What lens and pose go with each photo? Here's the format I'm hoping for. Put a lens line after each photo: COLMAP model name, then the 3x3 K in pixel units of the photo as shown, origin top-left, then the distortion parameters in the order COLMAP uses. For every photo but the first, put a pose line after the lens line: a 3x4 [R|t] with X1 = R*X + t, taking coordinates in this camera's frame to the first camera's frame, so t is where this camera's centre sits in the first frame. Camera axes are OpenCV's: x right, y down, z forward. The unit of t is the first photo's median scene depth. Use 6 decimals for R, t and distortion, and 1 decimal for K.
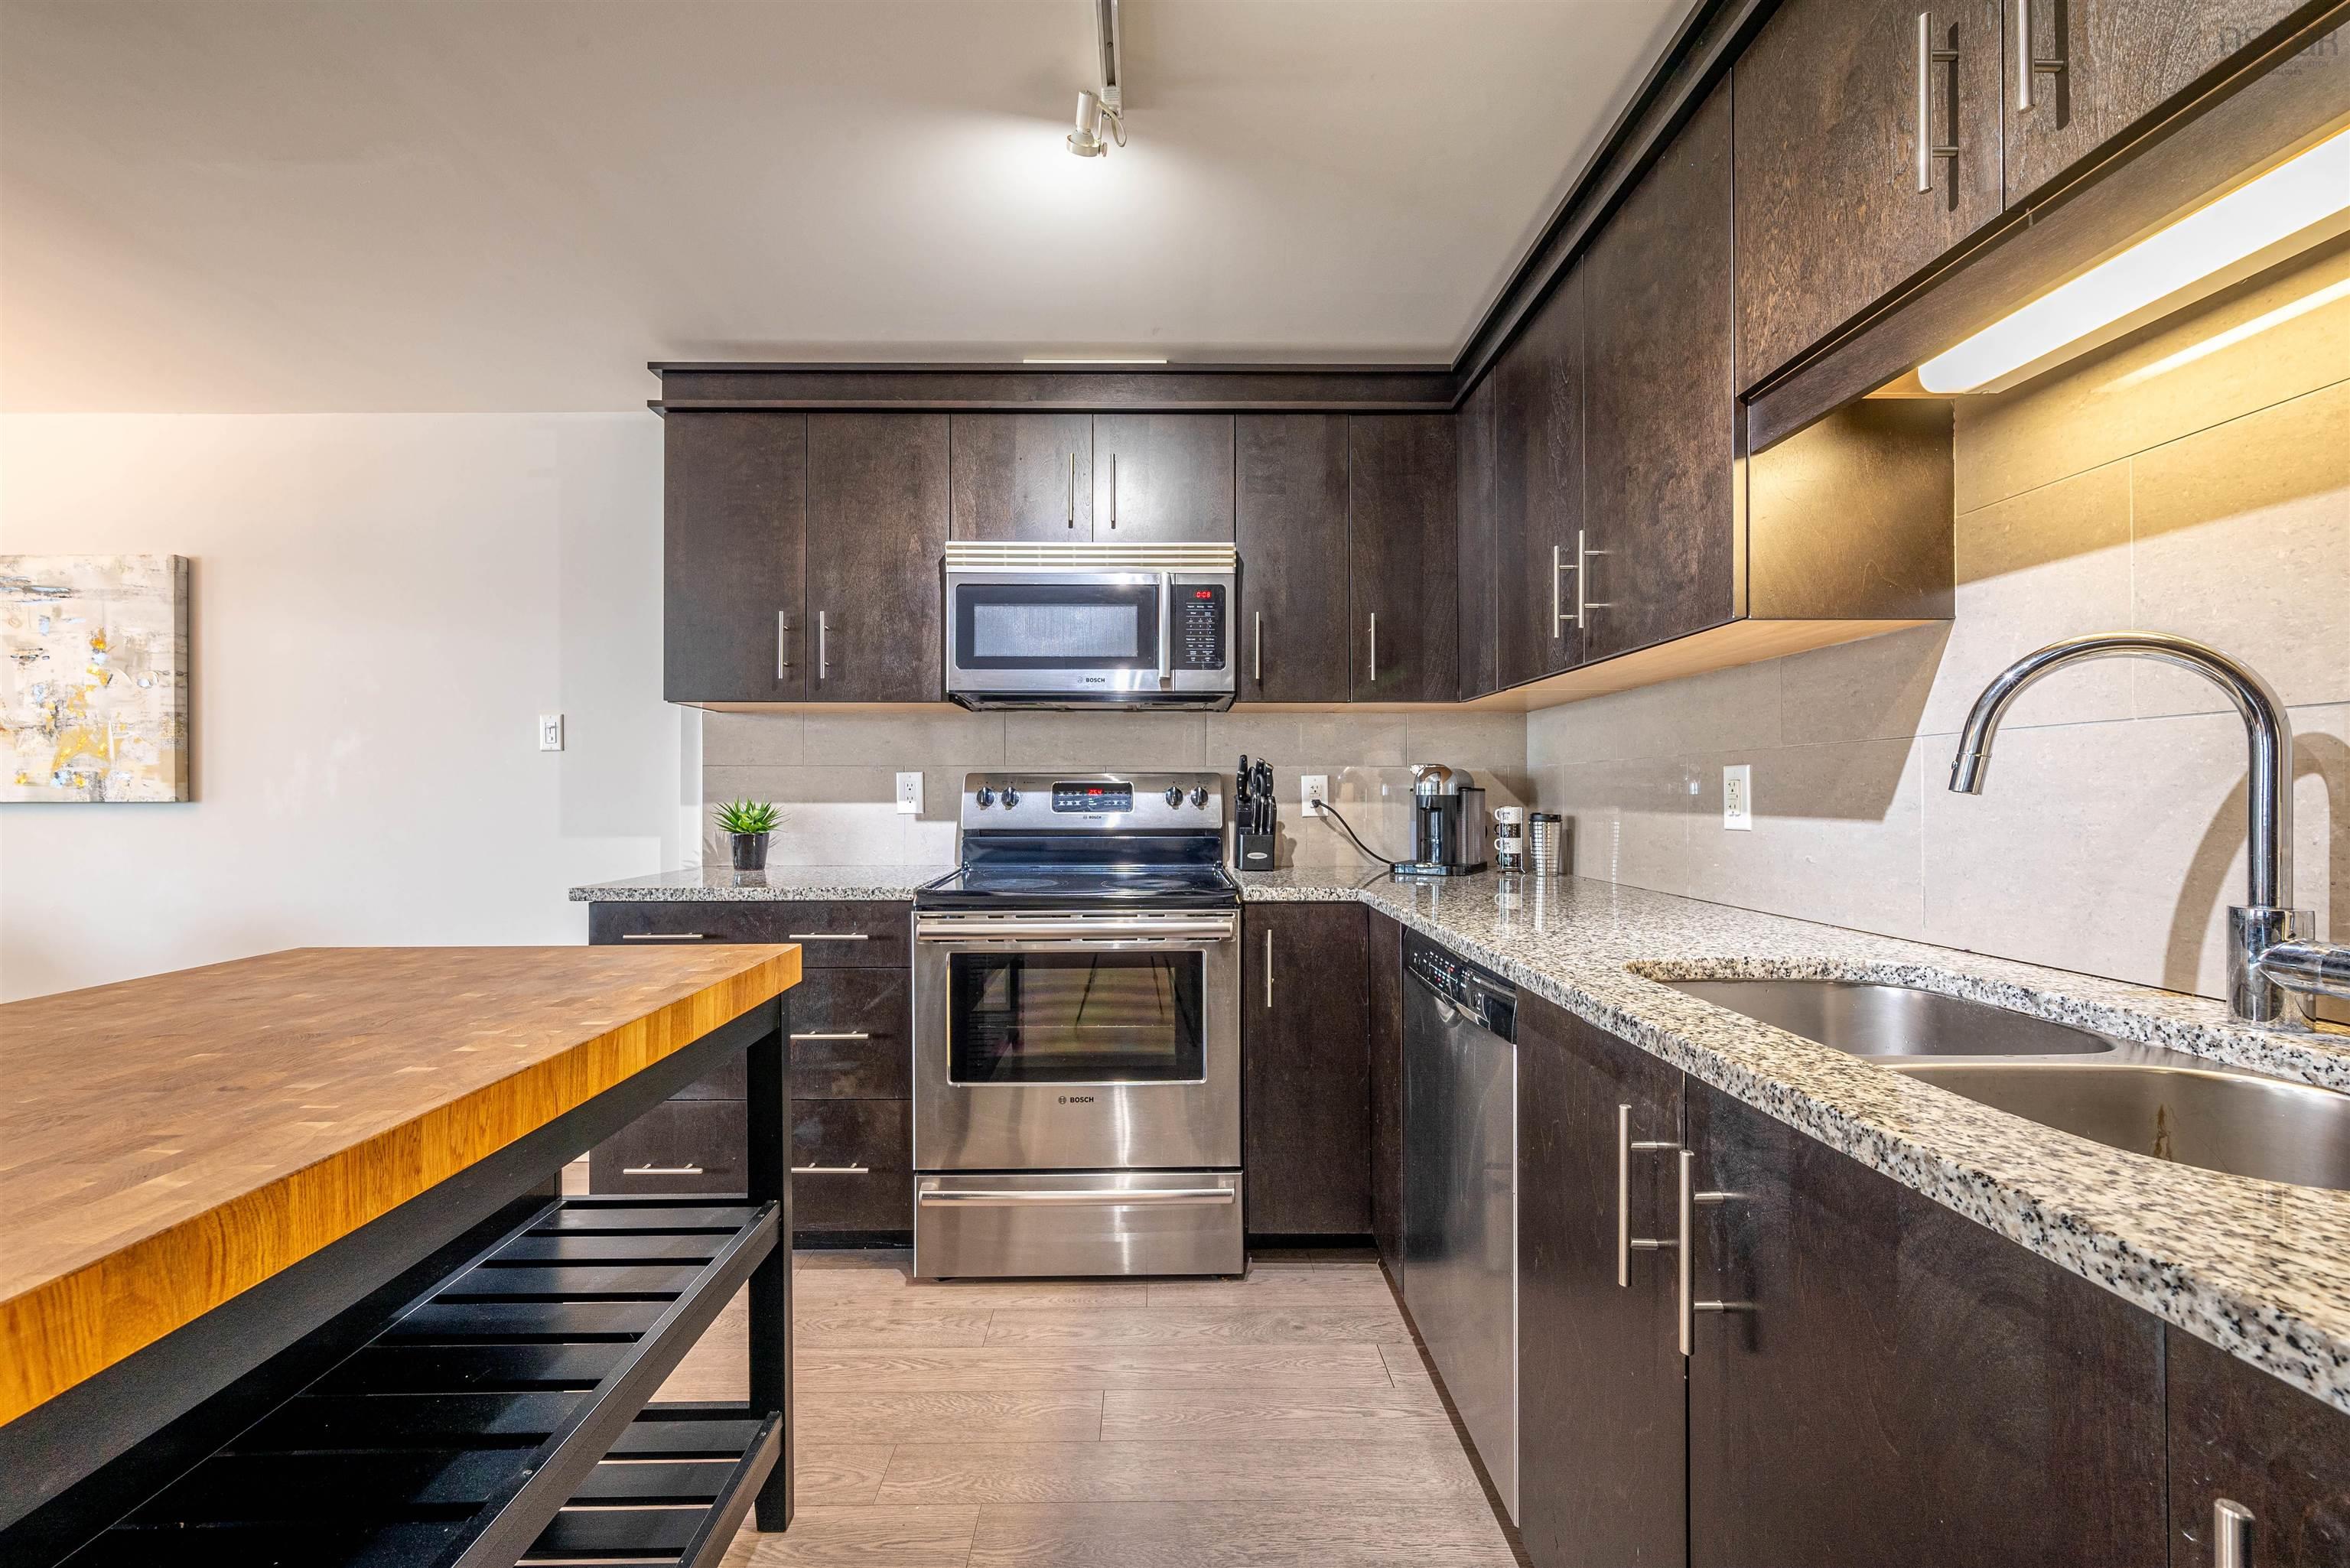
lens RADIAL K [[933.9, 0, 1168.4], [0, 933.9, 791.3], [0, 0, 1]] dist [-0.002641, 0.000117]
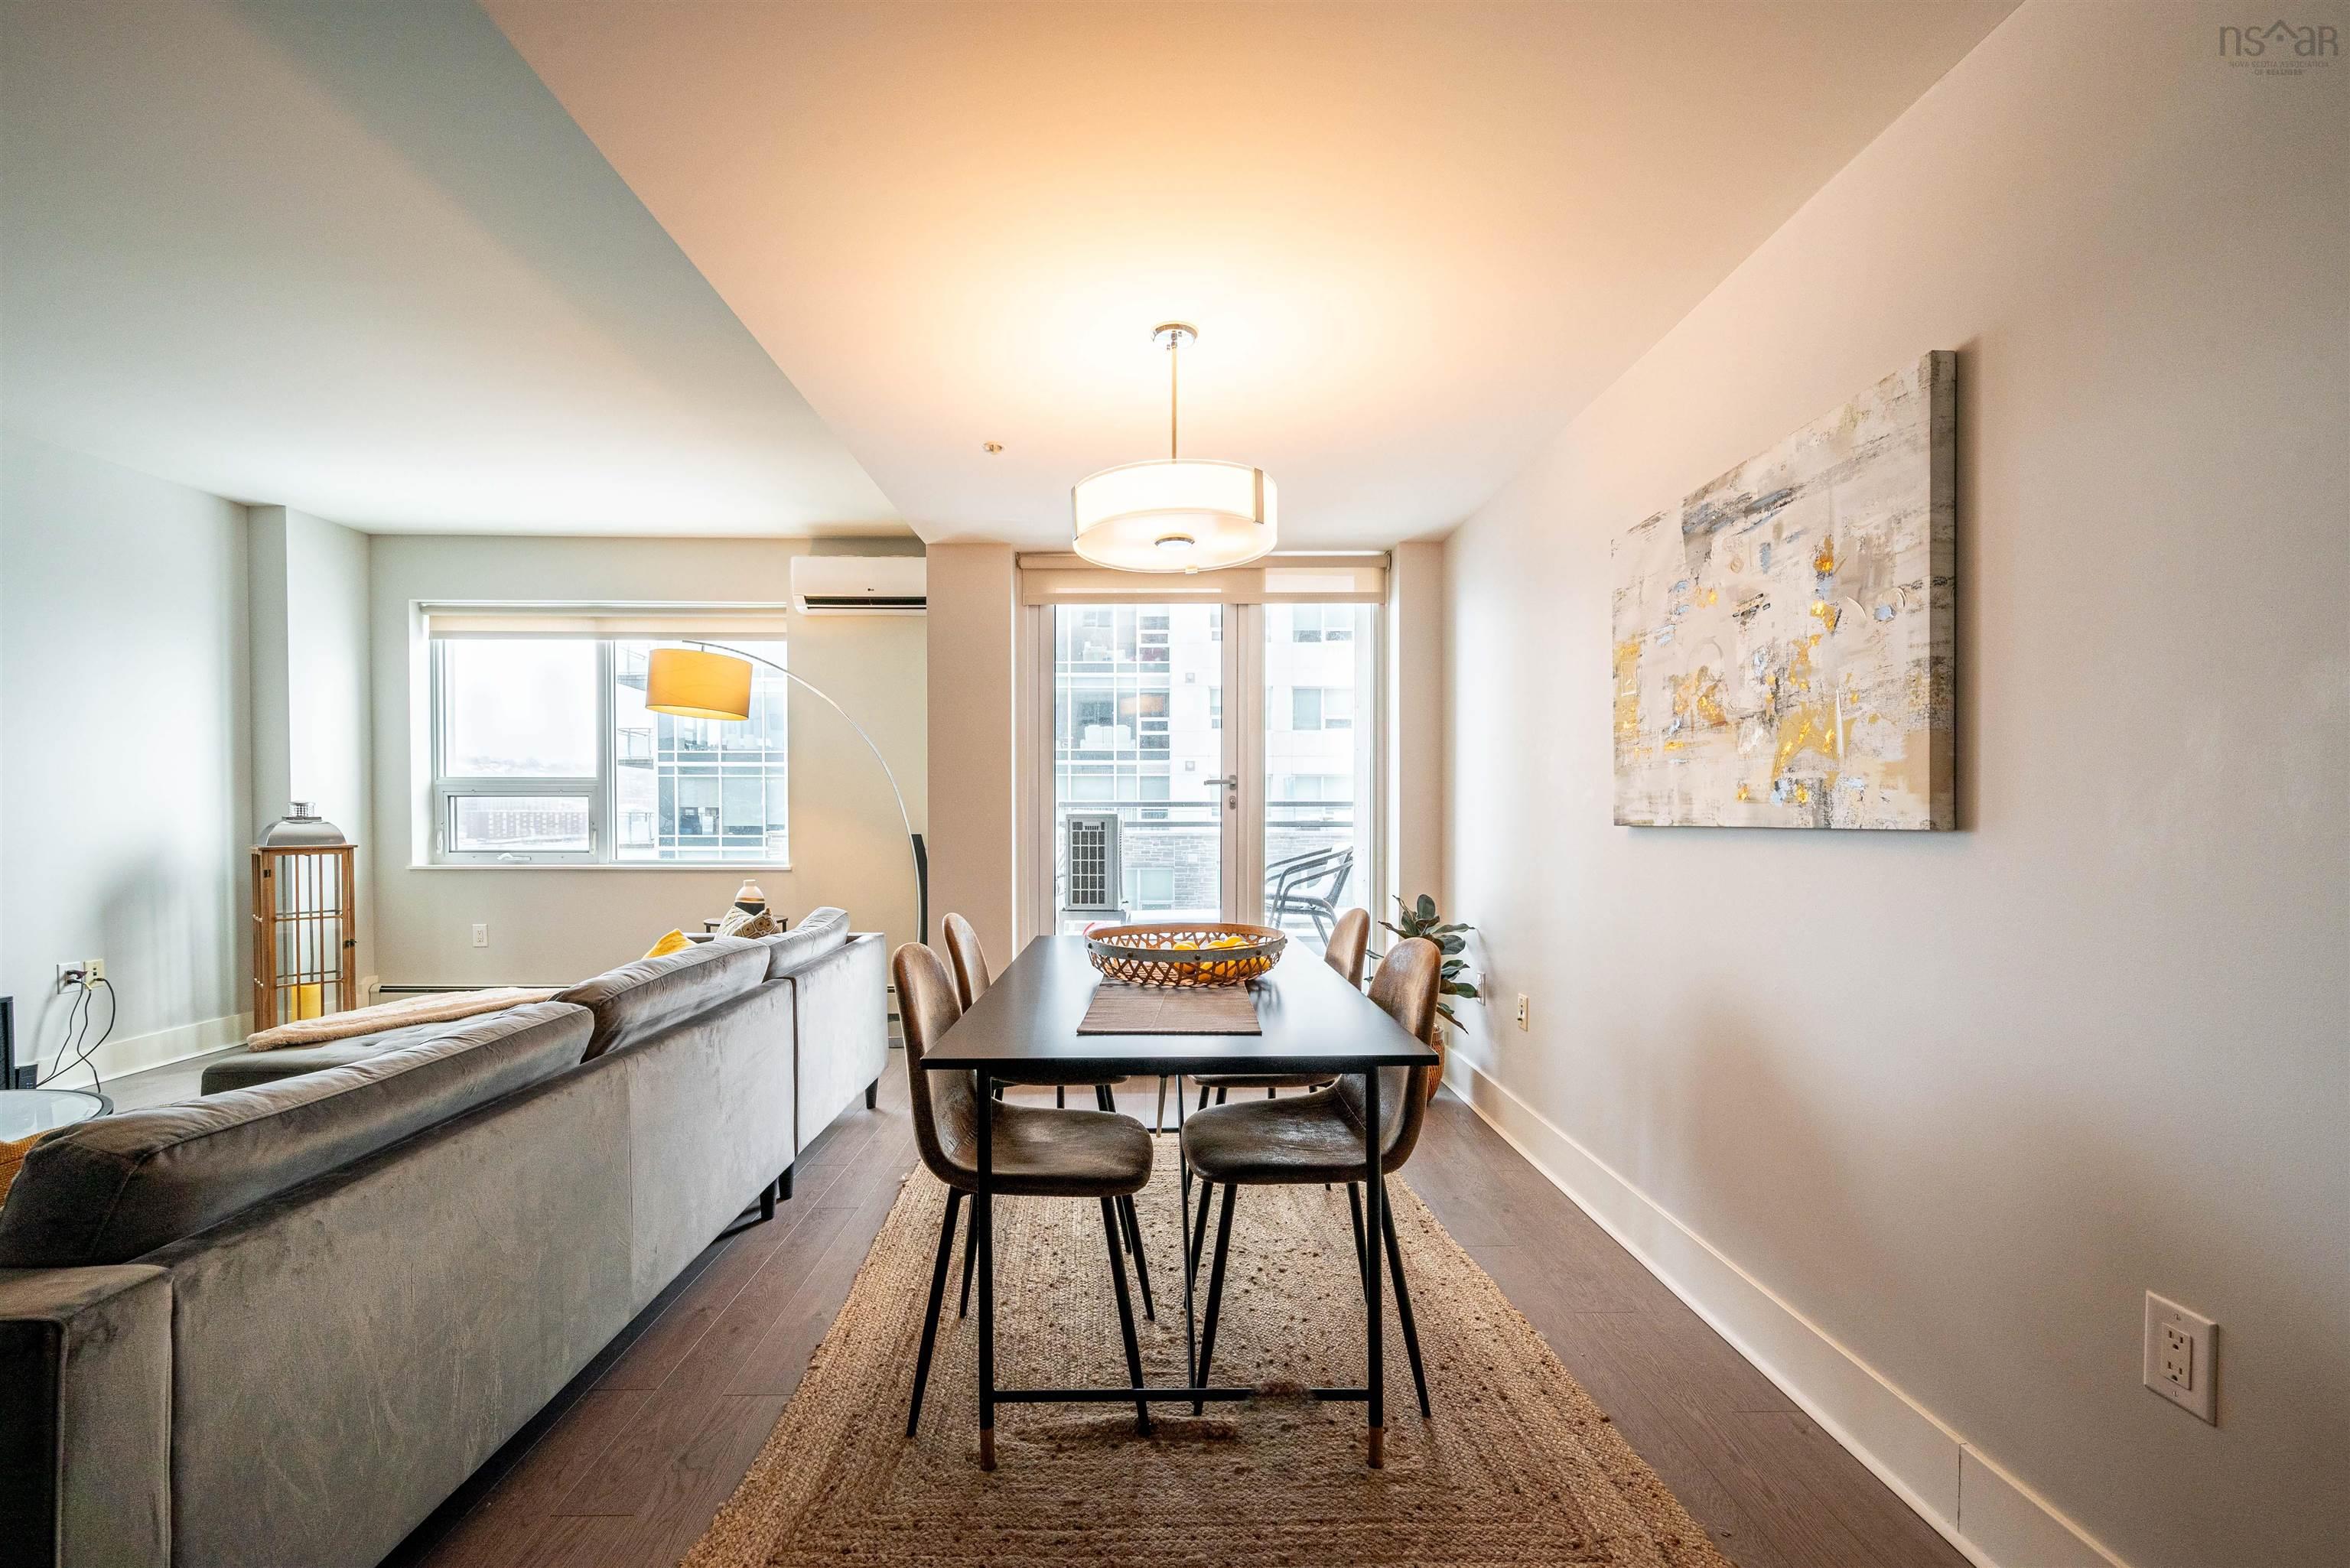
lens RADIAL K [[942.5, 0, 1142.0], [0, 942.5, 827.6], [0, 0, 1]] dist [-0.000290, -0.000006]
pose [[-0.009130, 0.012660, -0.999878, -0.603464], [0.004823, 0.999909, 0.012616, 0.001153], [0.999947, -0.004708, -0.009190, 0.634866]]
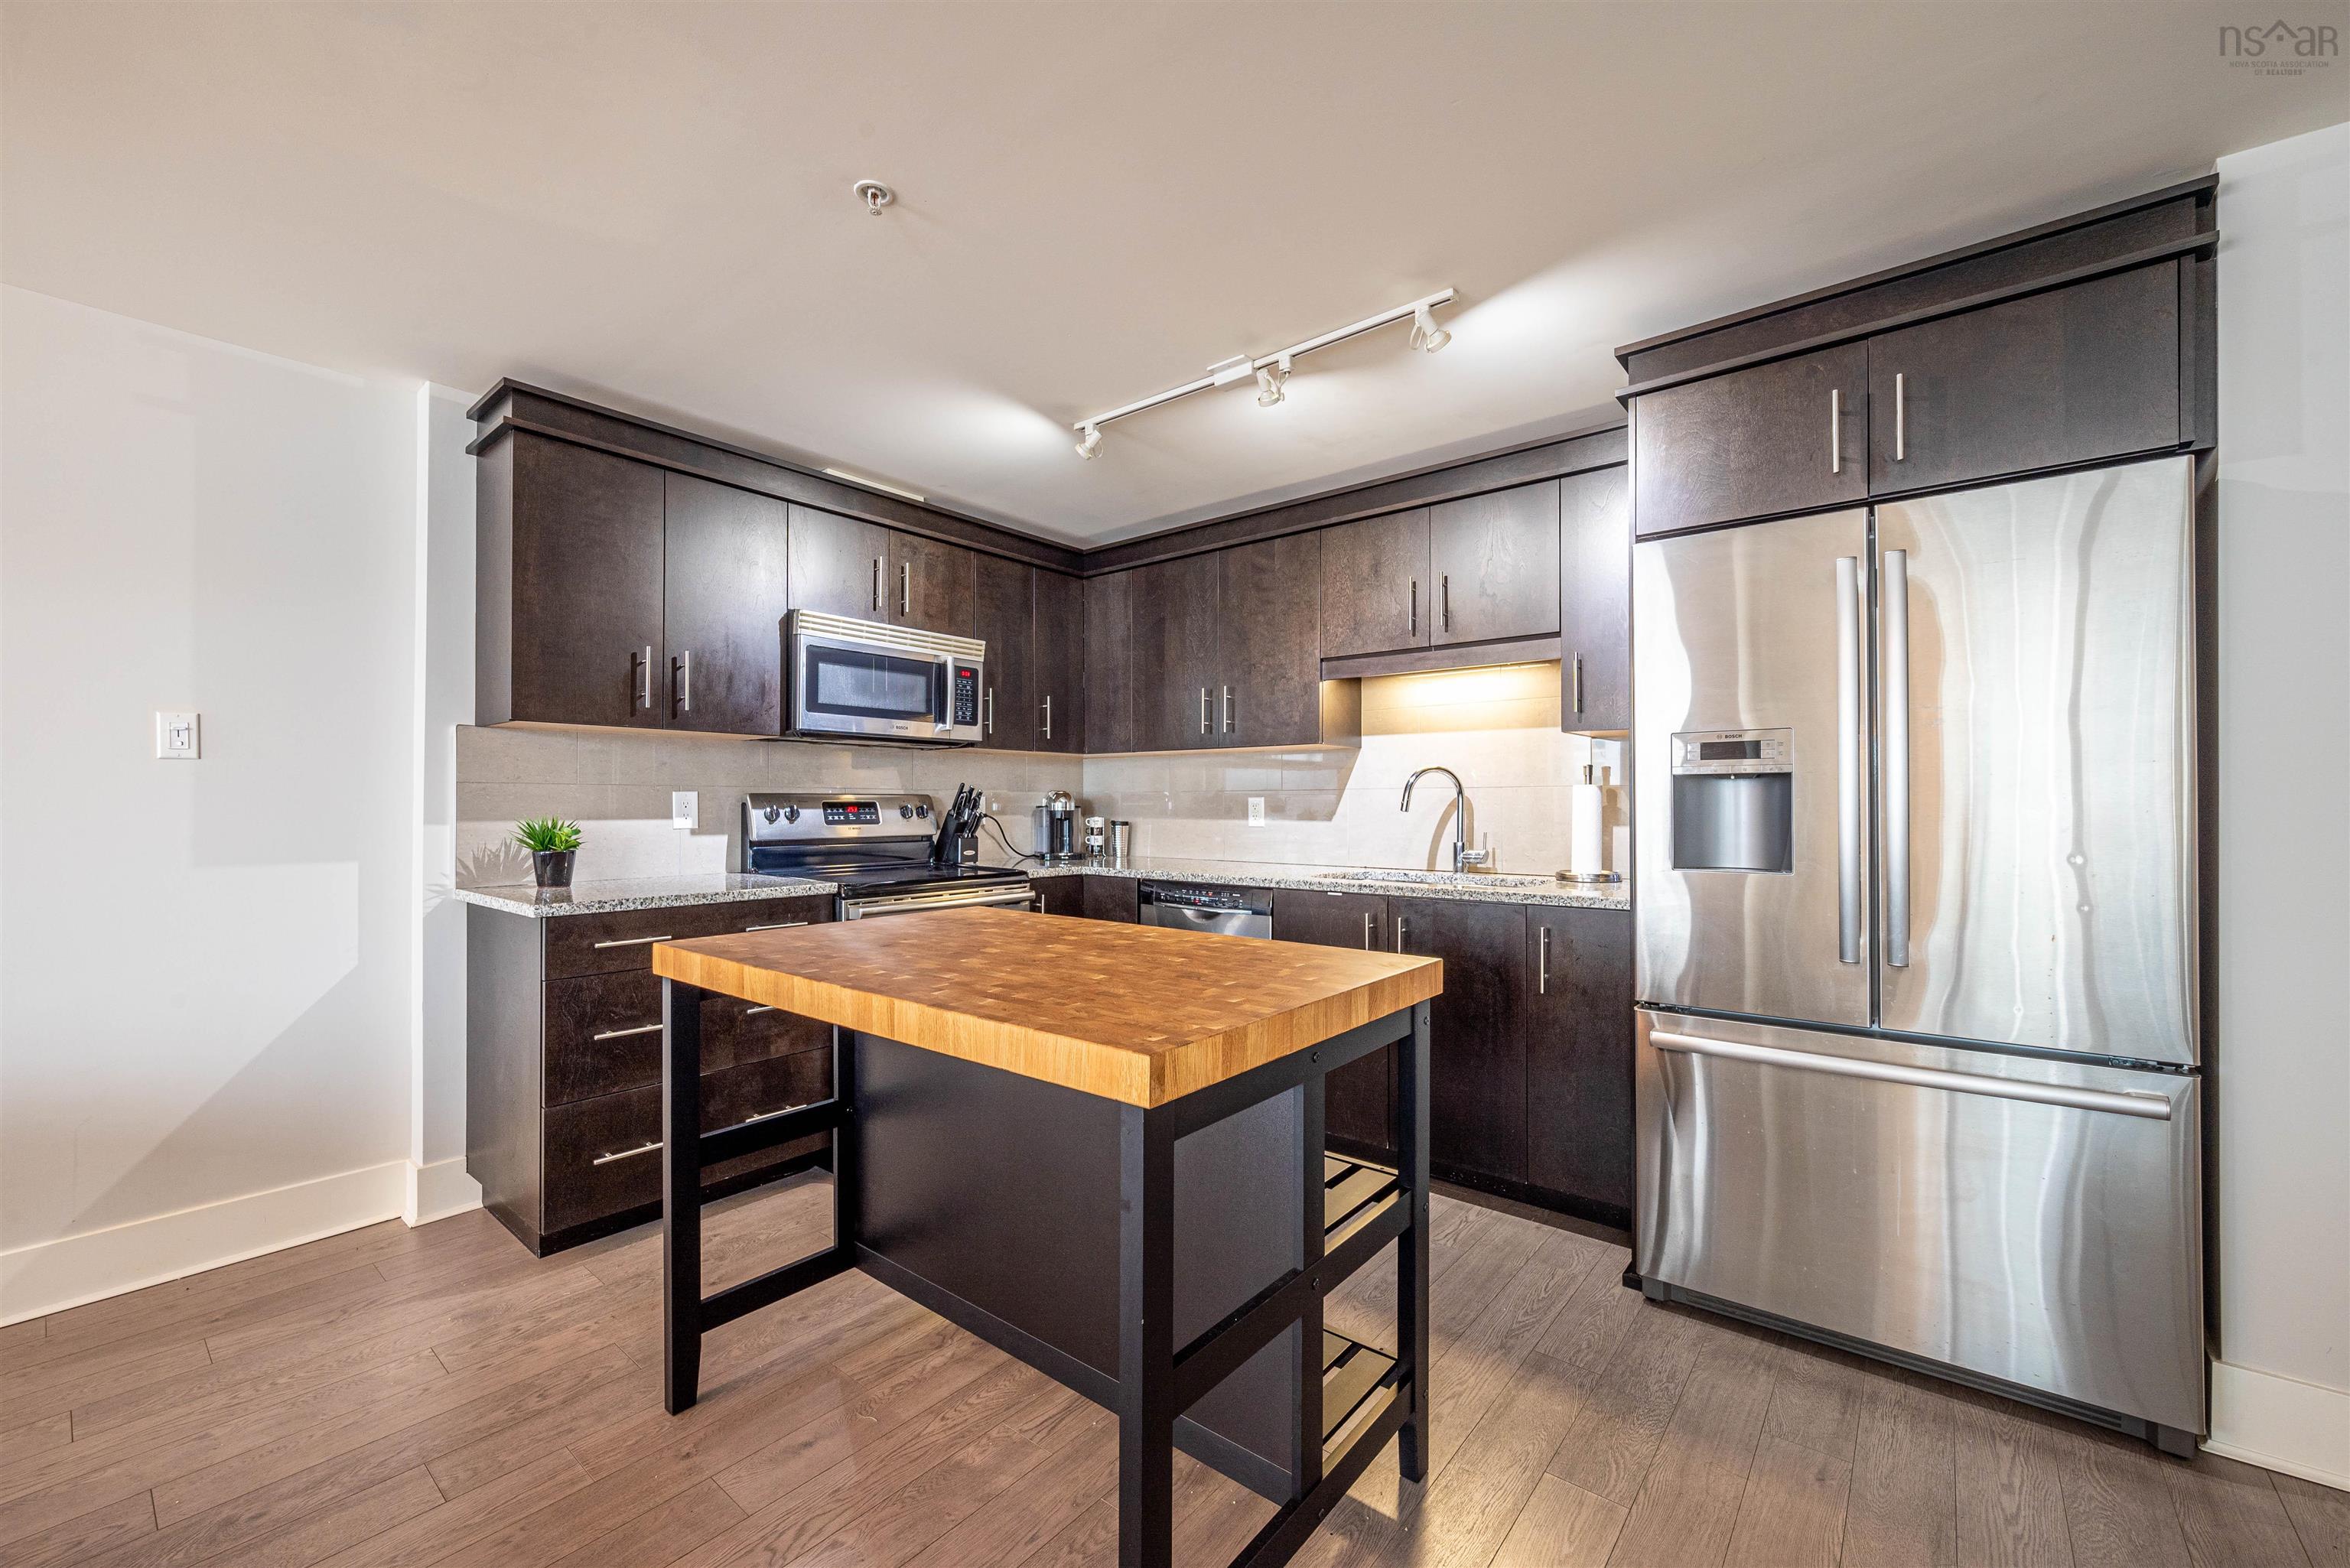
lens RADIAL K [[936.9, 0, 1179.4], [0, 936.9, 794.9], [0, 0, 1]] dist [-0.000754, 0.000165]
pose [[0.636088, 0.007793, 0.771577, -0.830976], [-0.003440, 0.999968, -0.007264, -0.011237], [-0.771609, 0.001966, 0.636094, -0.179084]]
